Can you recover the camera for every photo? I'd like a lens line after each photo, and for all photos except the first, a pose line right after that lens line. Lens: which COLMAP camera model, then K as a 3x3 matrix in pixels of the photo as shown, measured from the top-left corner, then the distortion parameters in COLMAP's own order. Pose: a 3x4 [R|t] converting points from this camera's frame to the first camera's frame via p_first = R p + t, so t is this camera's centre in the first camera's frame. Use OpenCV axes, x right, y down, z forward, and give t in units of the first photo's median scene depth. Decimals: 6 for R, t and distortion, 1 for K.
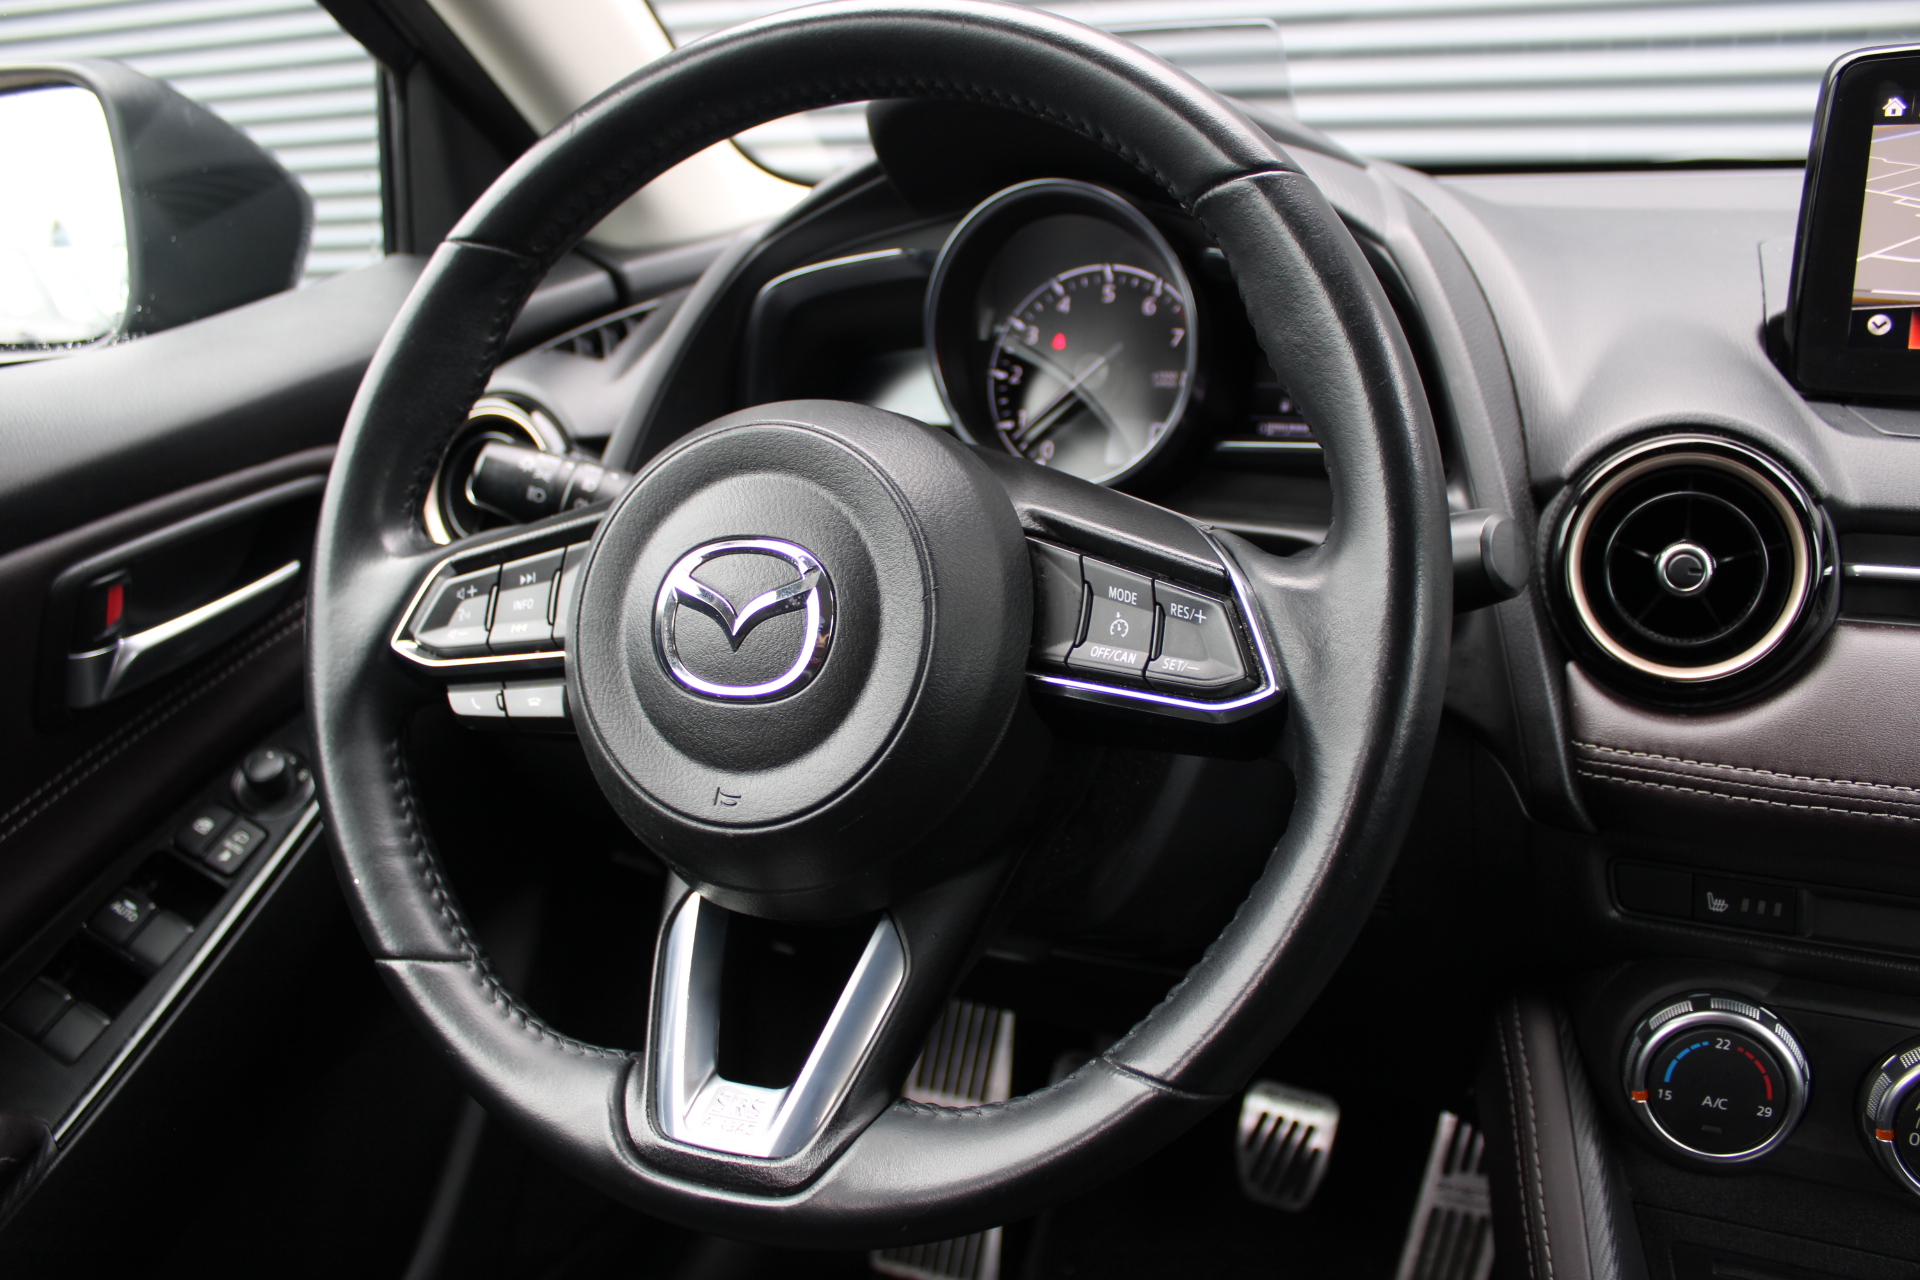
lens RADIAL K [[1555.7, 0, 960.0], [0, 1555.7, 640.0], [0, 0, 1]] dist [-0.167481, 0.148279]
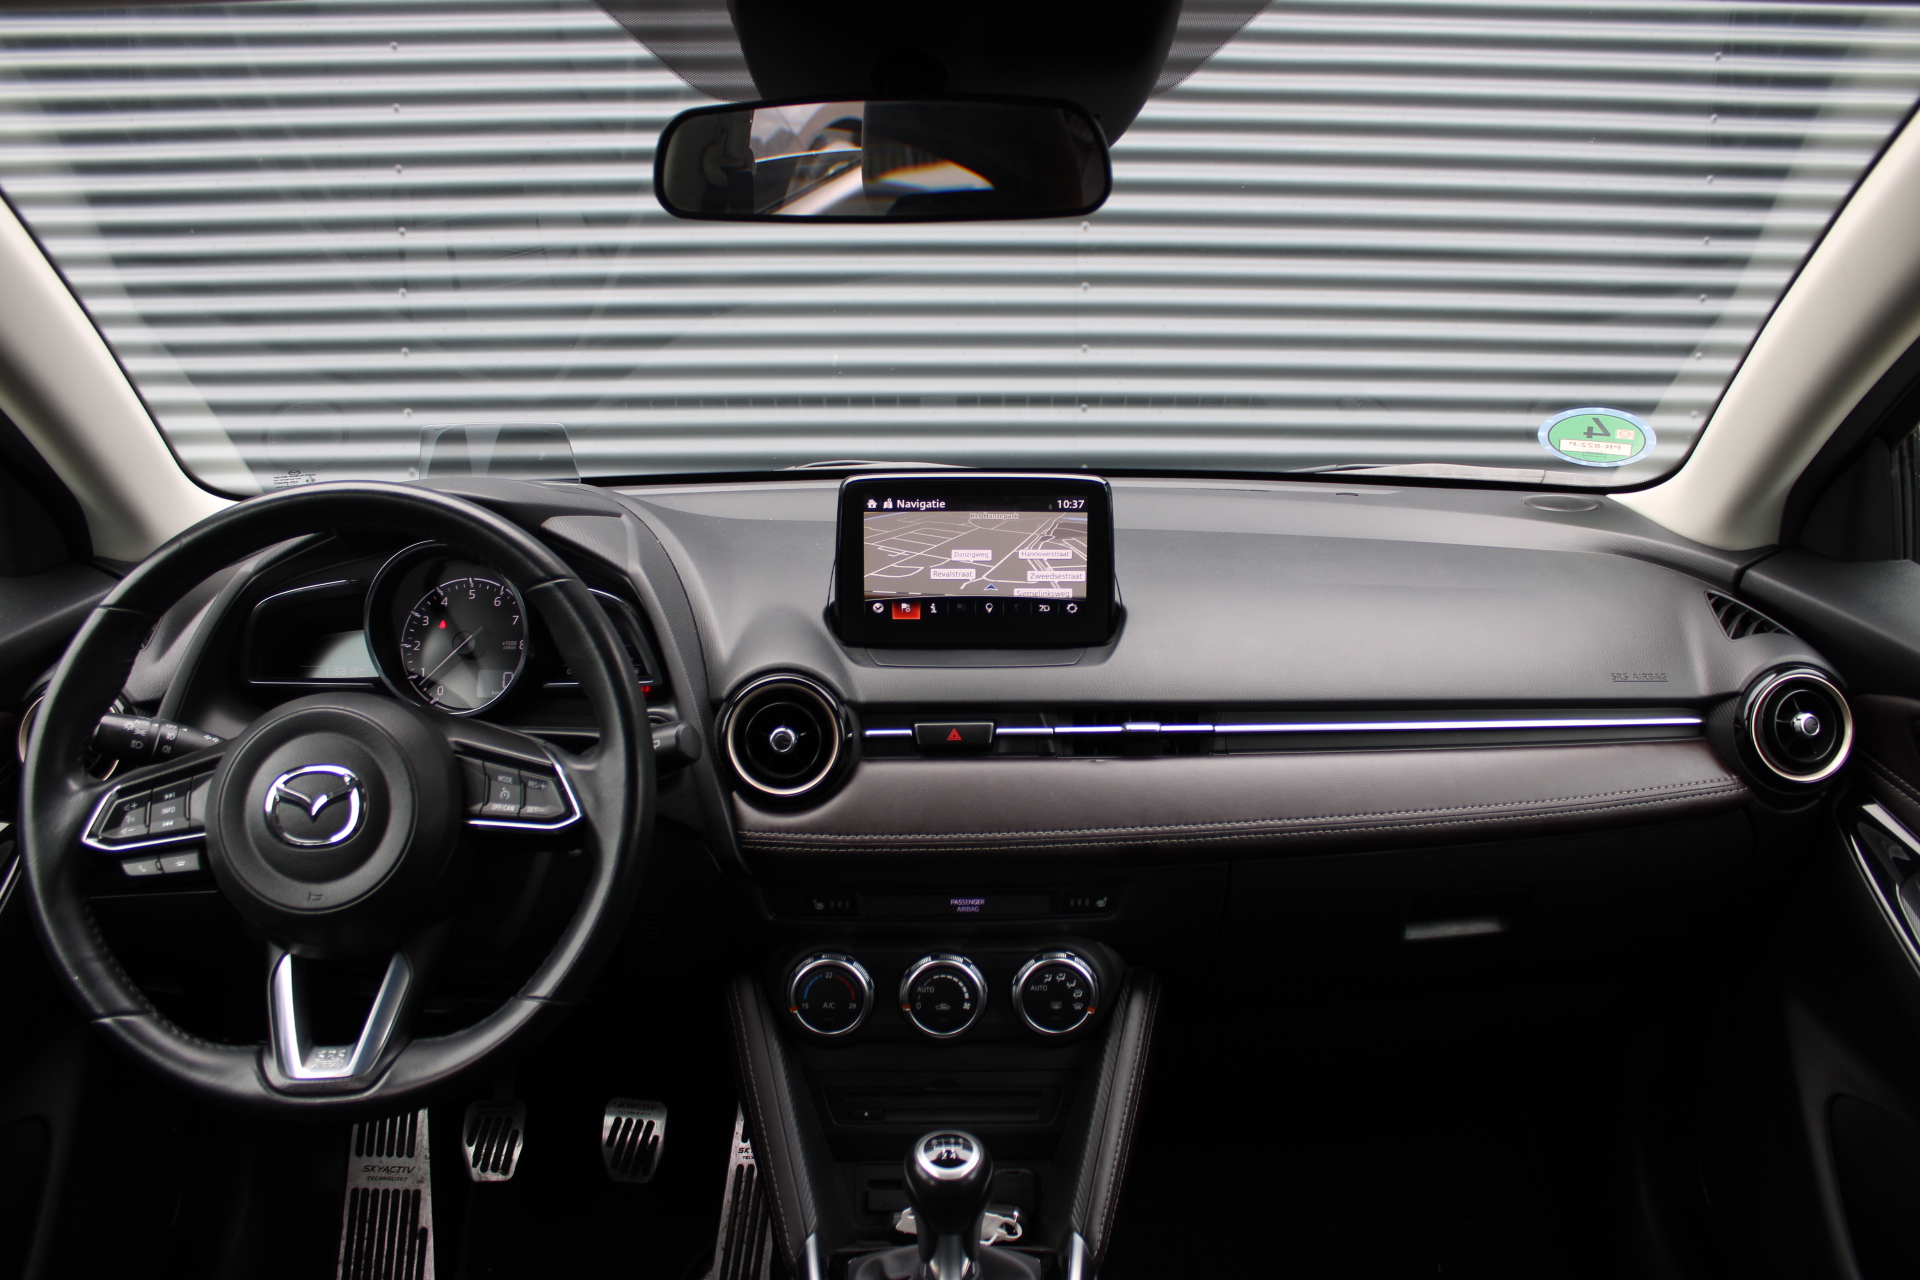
lens RADIAL K [[1555.7, 0, 960.0], [0, 1555.7, 640.0], [0, 0, 1]] dist [-0.167481, 0.148279]
pose [[0.907704, -0.054744, 0.416025, -0.162334], [0.095439, 0.992402, -0.077645, 0.003719], [-0.408613, 0.110184, 0.906032, -0.989458]]
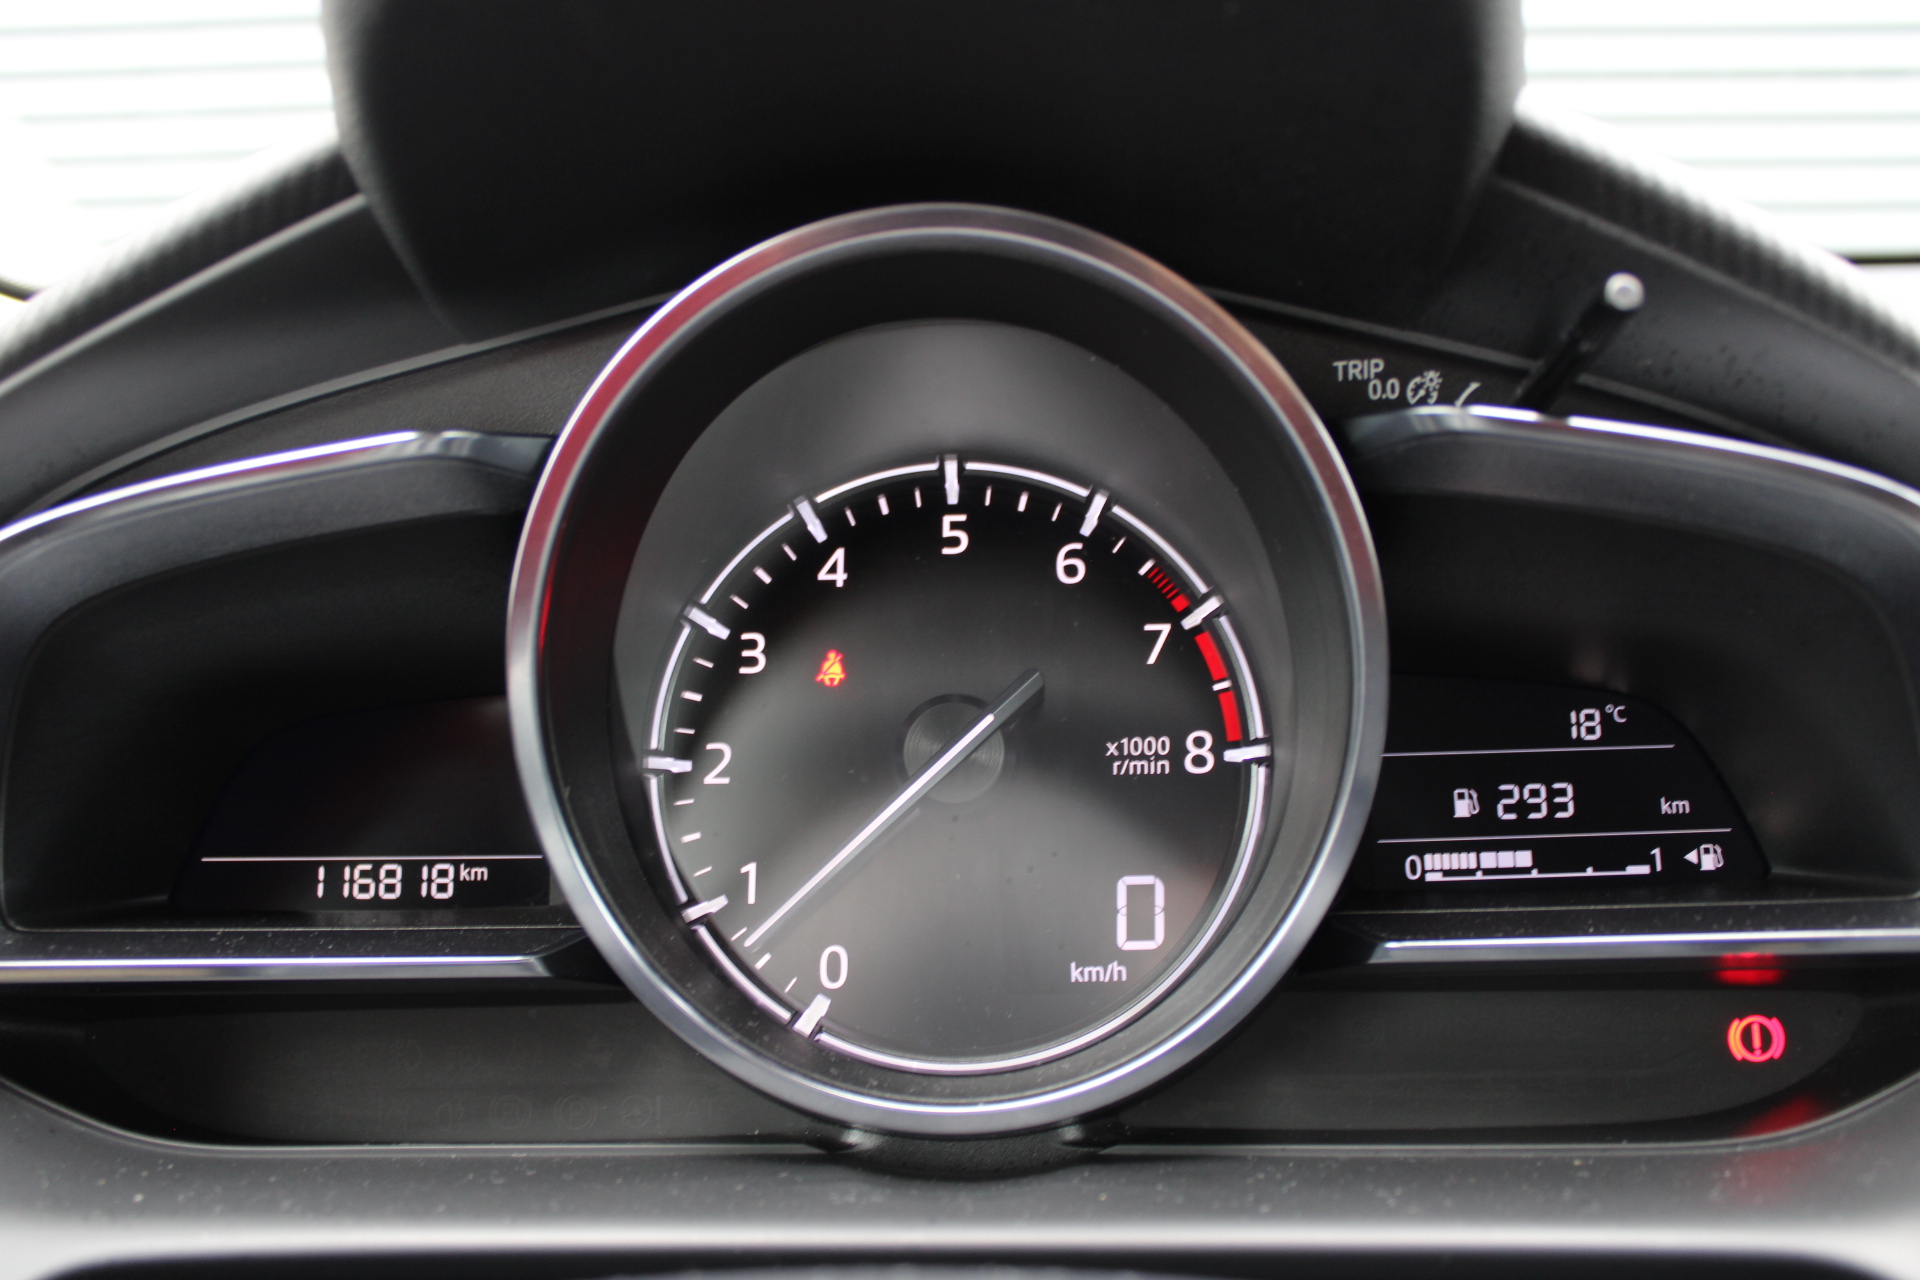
lens RADIAL K [[1870.5, 0, 960.0], [0, 1870.5, 640.0], [0, 0, 1]] dist [-0.002080, -0.001209]
pose [[0.928156, -0.063407, 0.366750, -0.102265], [0.109549, 0.988272, -0.106380, -0.209825], [-0.355704, 0.138914, 0.924217, 0.808006]]
